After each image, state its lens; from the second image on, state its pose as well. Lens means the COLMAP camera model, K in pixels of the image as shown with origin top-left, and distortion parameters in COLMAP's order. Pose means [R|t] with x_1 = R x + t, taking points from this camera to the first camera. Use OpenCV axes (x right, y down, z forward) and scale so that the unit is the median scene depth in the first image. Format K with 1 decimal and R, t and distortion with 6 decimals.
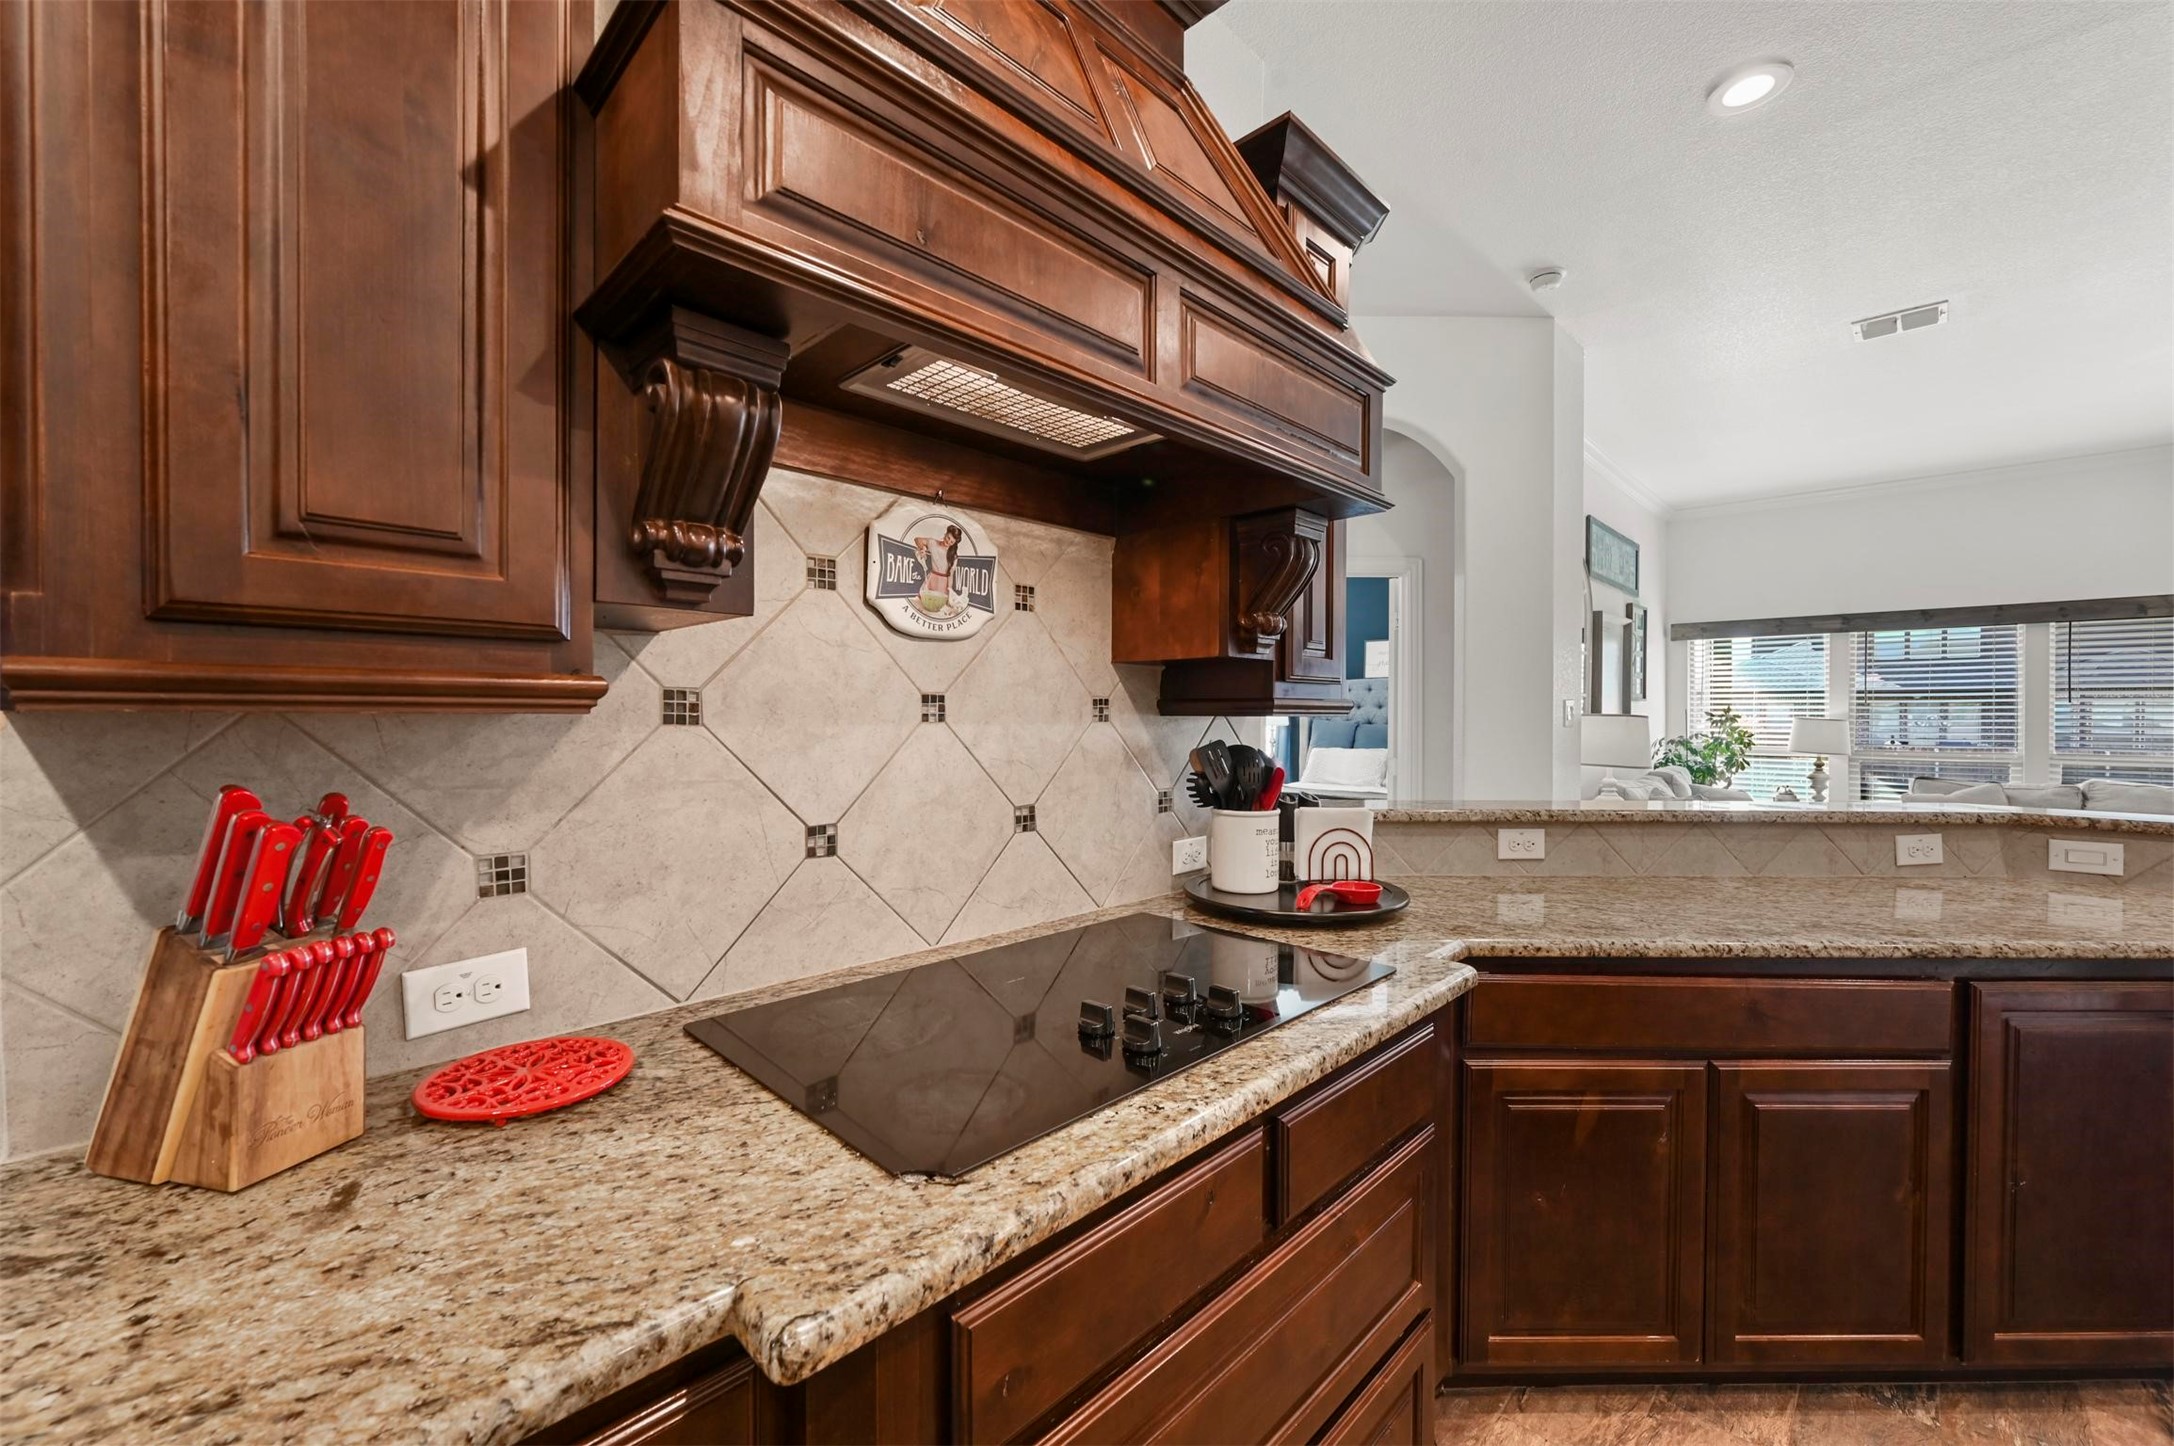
lens RADIAL K [[854.3, 0, 1084.5], [0, 854.3, 721.4], [0, 0, 1]] dist [-0.001114, 0.000465]
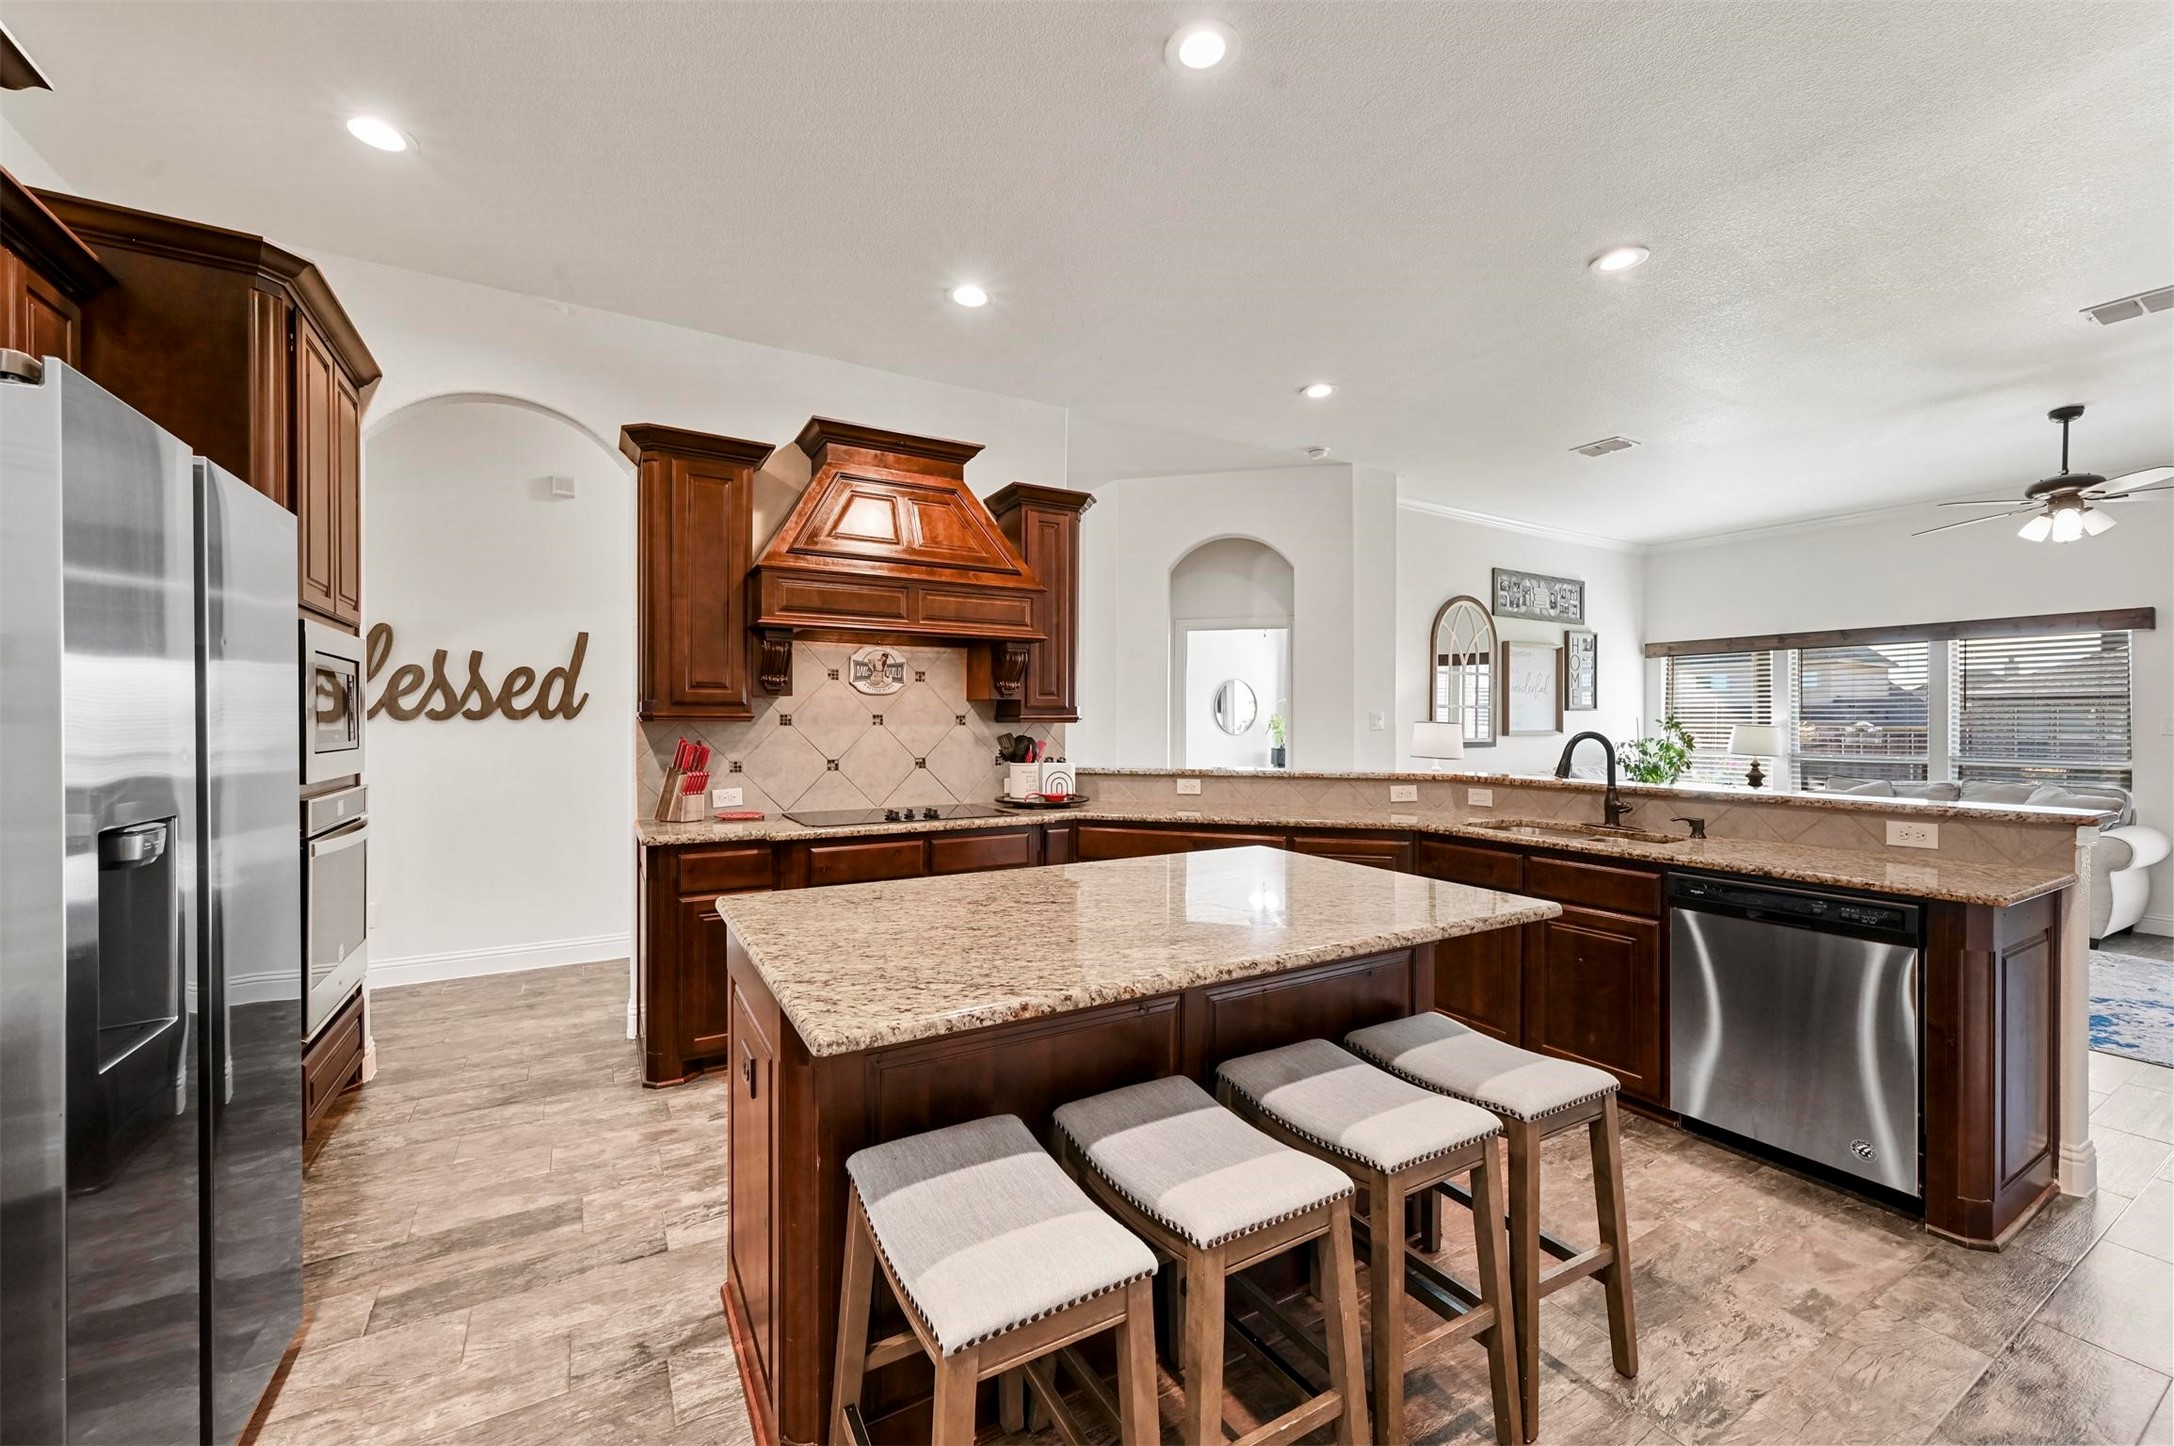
lens RADIAL K [[854.3, 0, 1084.5], [0, 854.3, 721.4], [0, 0, 1]] dist [-0.001114, 0.000465]
pose [[0.965752, -0.002555, -0.259453, 1.254075], [-0.000179, 0.999945, -0.010513, 0.019105], [0.259465, 0.010199, 0.965699, -1.573717]]
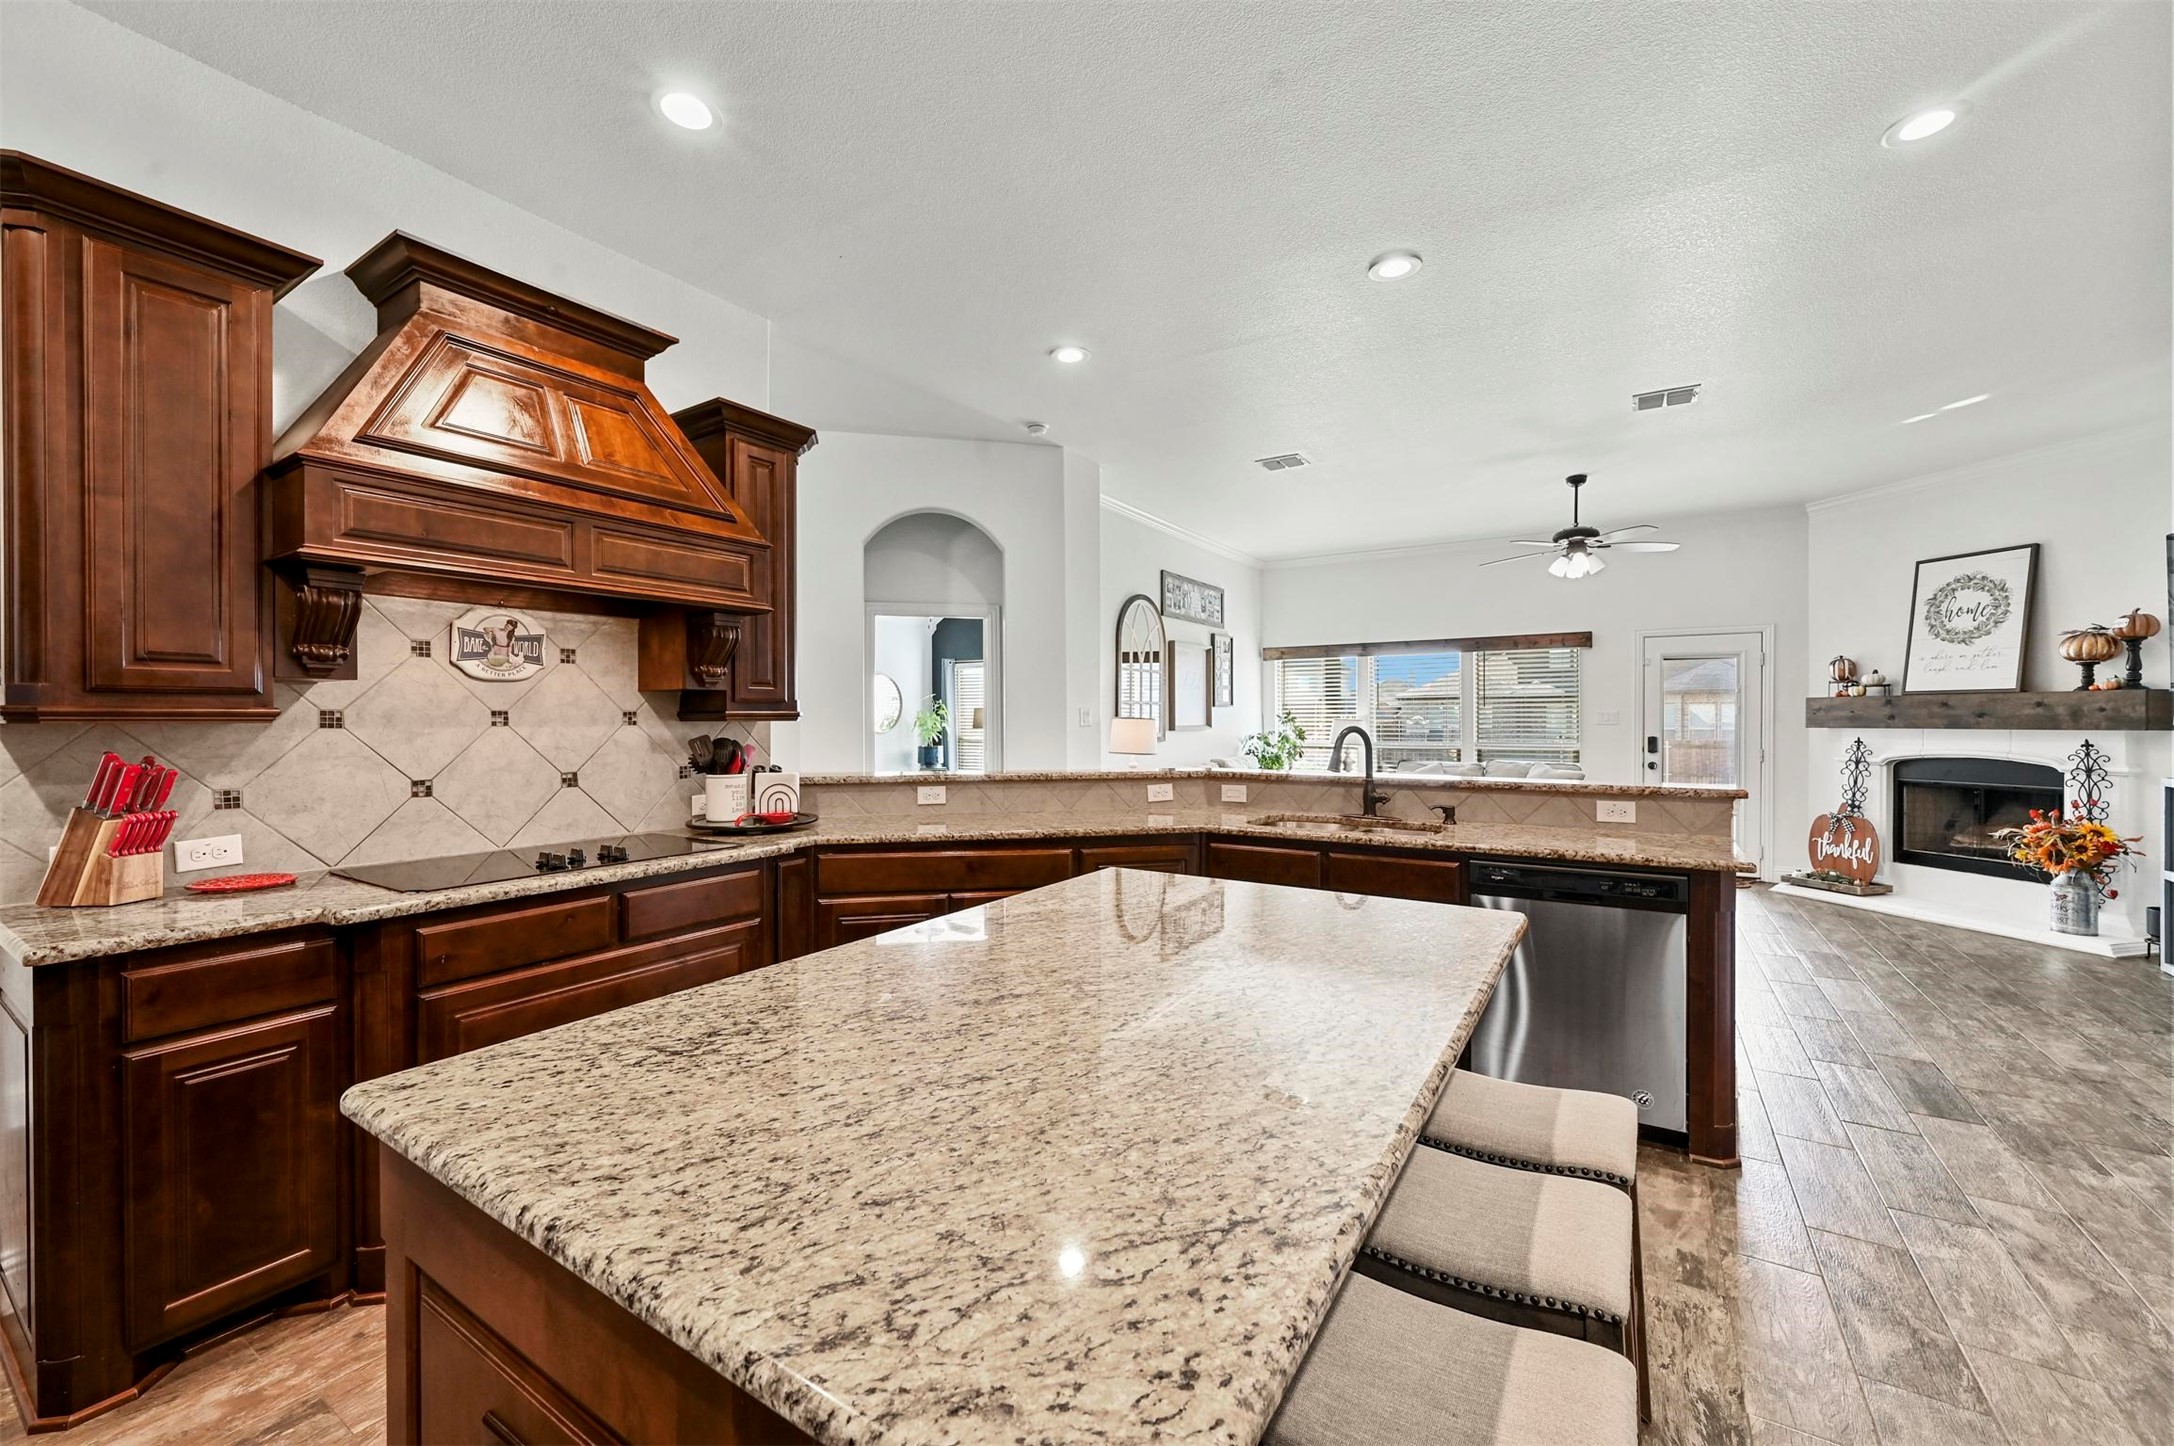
lens RADIAL K [[854.3, 0, 1084.5], [0, 854.3, 721.4], [0, 0, 1]] dist [-0.001114, 0.000465]
pose [[0.978413, -0.008726, 0.206476, 0.723748], [0.009991, 0.999937, -0.005088, 0.013745], [-0.206419, 0.007041, 0.978438, -1.136793]]
